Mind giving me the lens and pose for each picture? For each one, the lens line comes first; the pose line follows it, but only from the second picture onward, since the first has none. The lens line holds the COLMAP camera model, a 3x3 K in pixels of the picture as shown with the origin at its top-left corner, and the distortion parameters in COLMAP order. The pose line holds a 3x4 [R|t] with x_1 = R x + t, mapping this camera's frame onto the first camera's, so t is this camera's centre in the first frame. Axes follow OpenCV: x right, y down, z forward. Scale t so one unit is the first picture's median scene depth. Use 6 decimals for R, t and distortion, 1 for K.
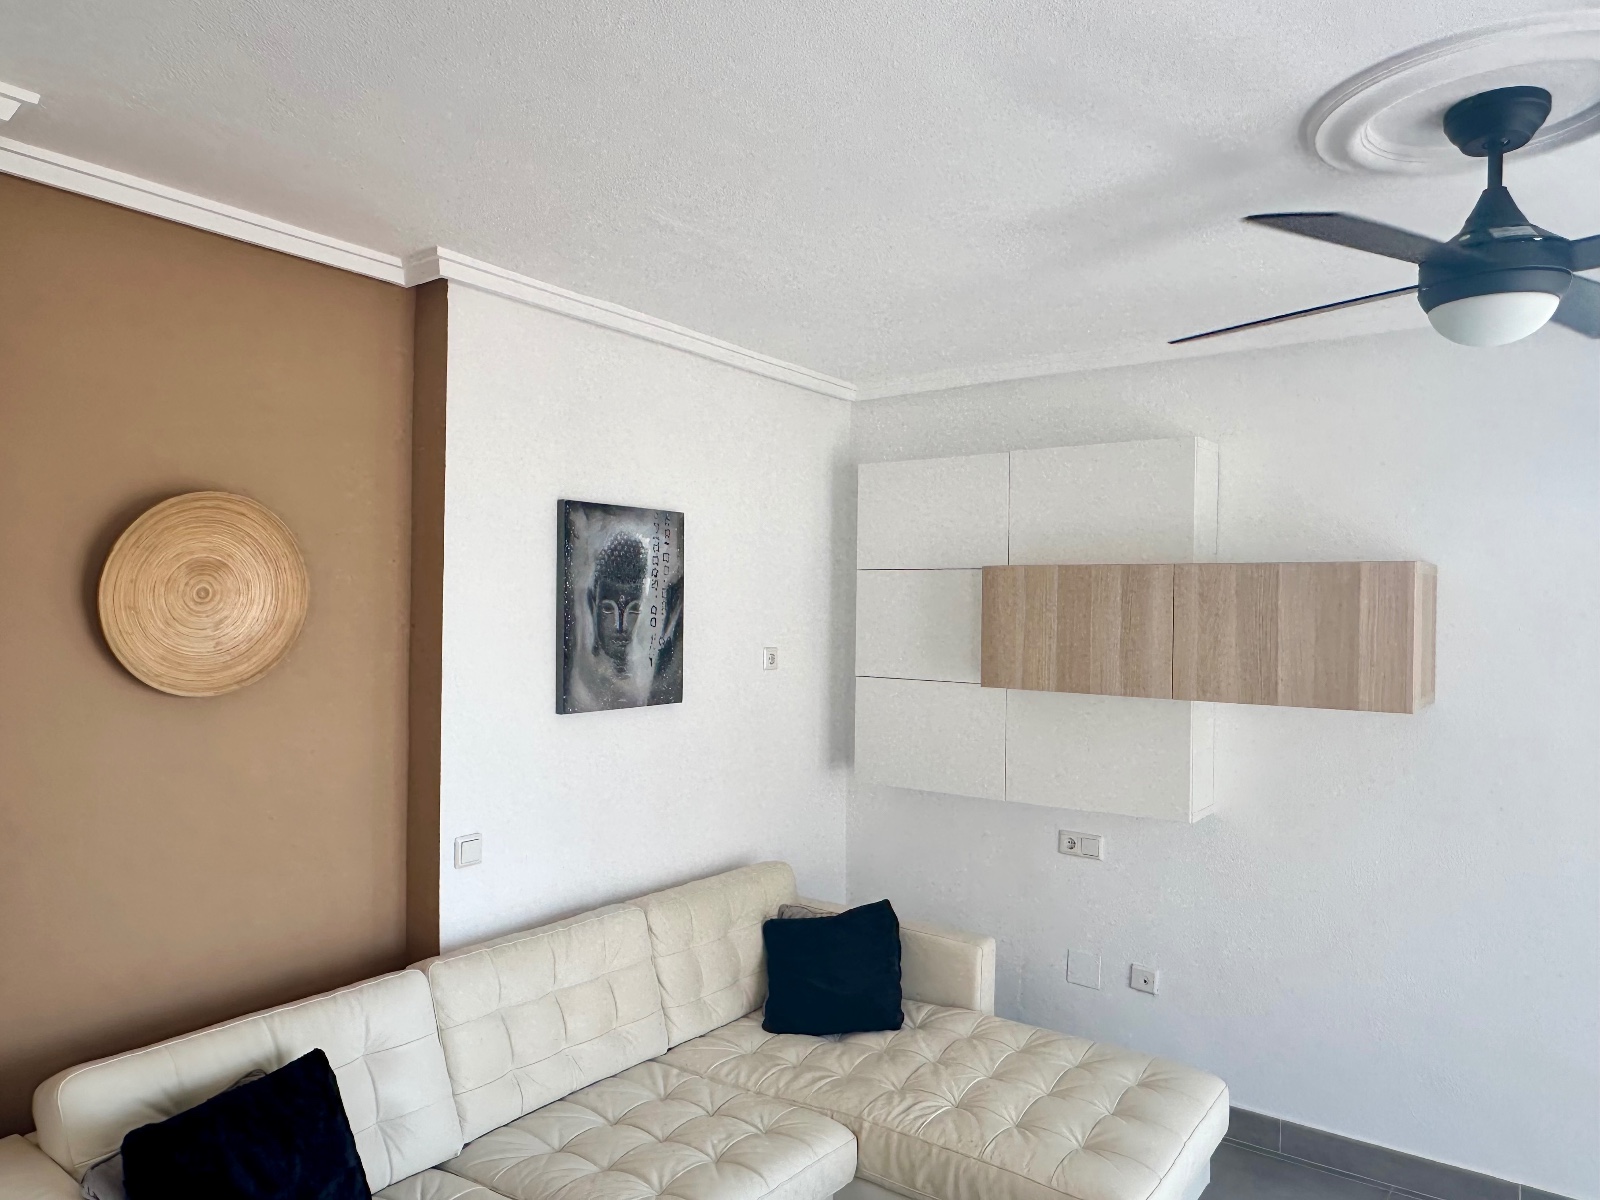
lens RADIAL K [[1085.6, 0, 792.9], [0, 1085.6, 621.6], [0, 0, 1]] dist [-0.006087, -0.003571]
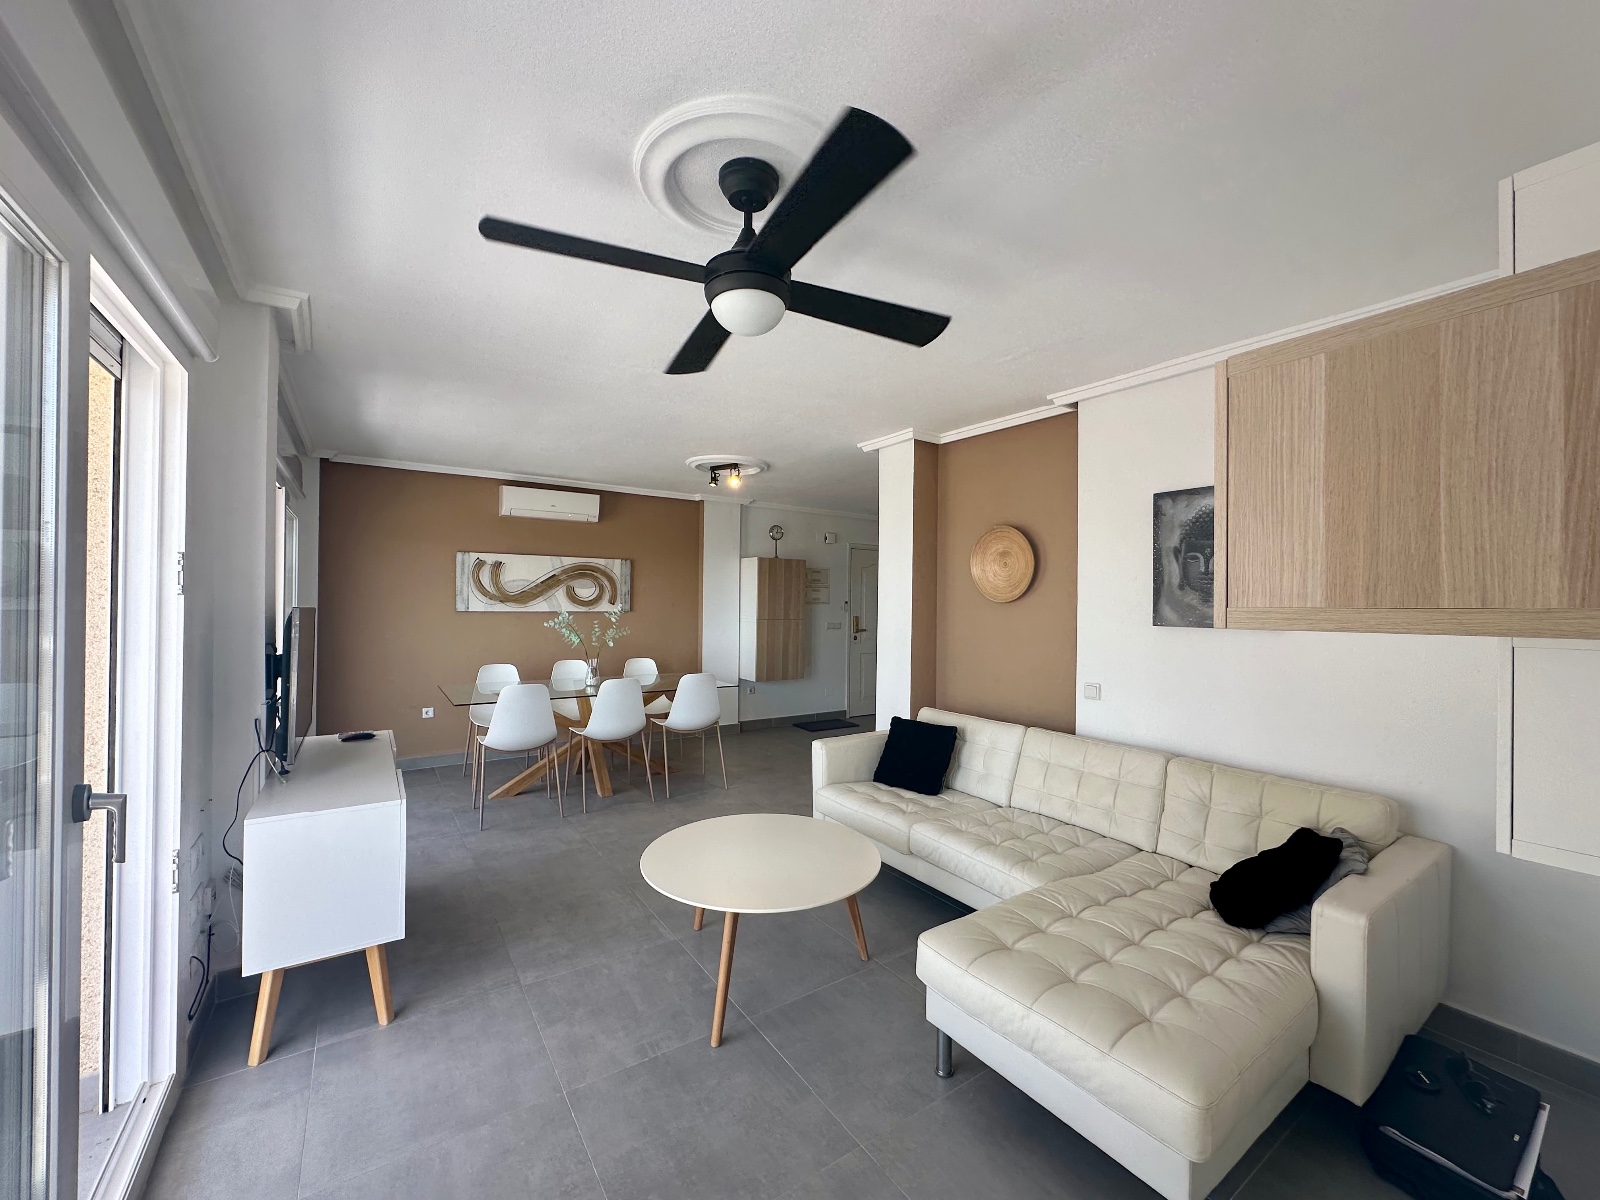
lens RADIAL K [[635.1, 0, 797.1], [0, 635.1, 601.5], [0, 0, 1]] dist [-0.005614, 0.000695]
pose [[-0.303972, -0.014621, -0.952569, 0.839644], [-0.032642, 0.999455, -0.004925, 0.070371], [0.952122, 0.029596, -0.304283, 0.767601]]
